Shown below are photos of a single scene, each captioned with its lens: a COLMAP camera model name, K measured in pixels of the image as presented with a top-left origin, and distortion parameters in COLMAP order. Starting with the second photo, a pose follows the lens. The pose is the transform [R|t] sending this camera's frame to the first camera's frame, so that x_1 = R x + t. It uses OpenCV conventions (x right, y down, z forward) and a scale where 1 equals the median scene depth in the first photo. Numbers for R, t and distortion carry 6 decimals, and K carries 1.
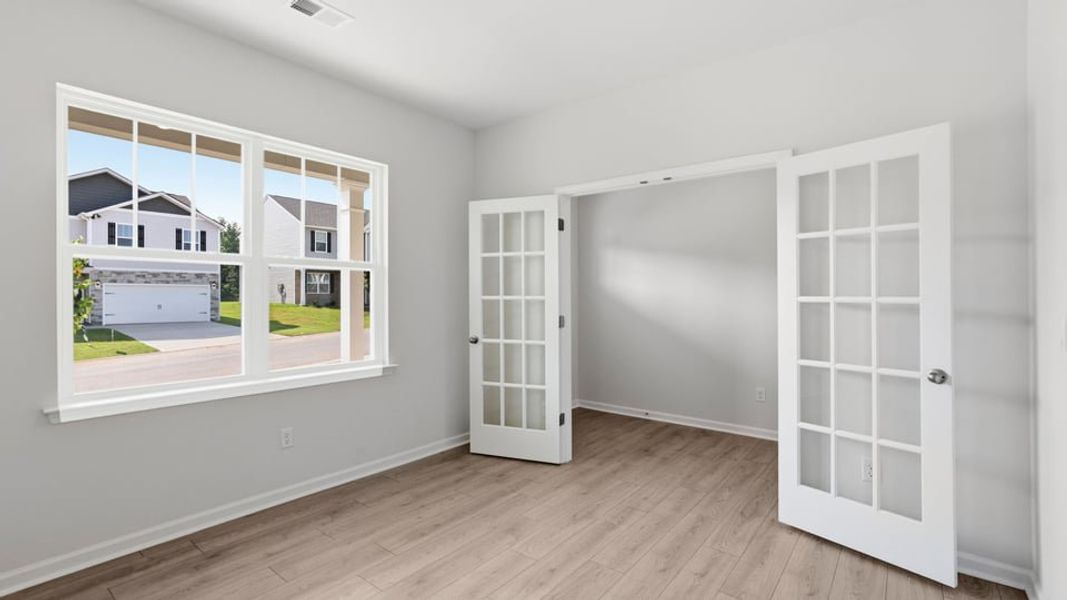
lens RADIAL K [[482.5, 0, 533.5], [0, 482.5, 300.0], [0, 0, 1]] dist [0.000102, 0.000487]
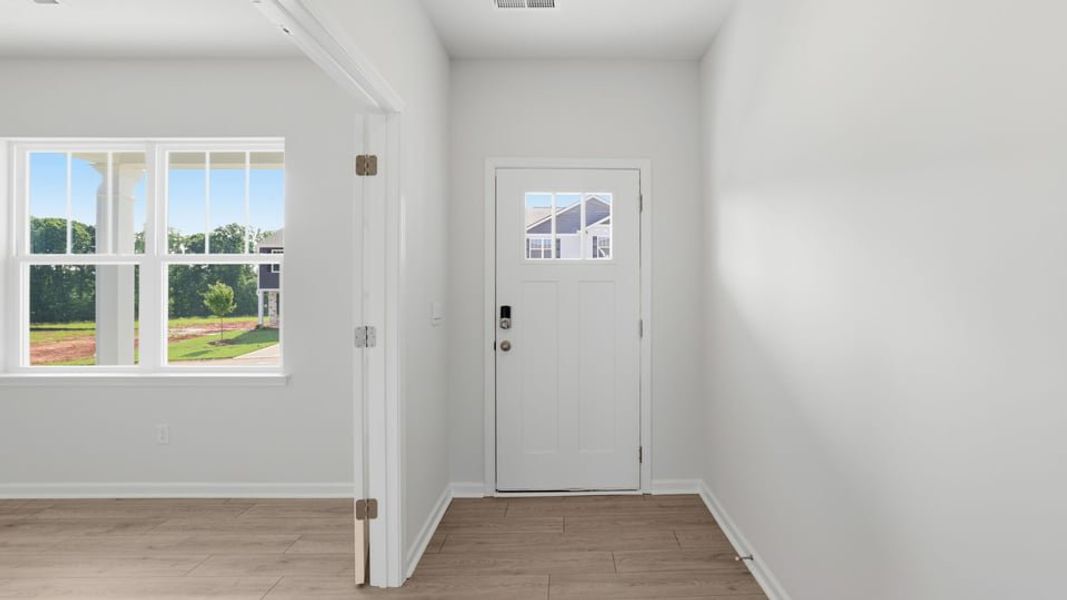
lens RADIAL K [[493.2, 0, 562.9], [0, 493.2, 294.2], [0, 0, 1]] dist [-0.026650, 0.009611]
pose [[0.639939, 0.000067, -0.768426, 0.788683], [-0.004834, 0.999981, -0.003939, -0.005388], [0.768410, 0.006236, 0.639927, 0.978909]]
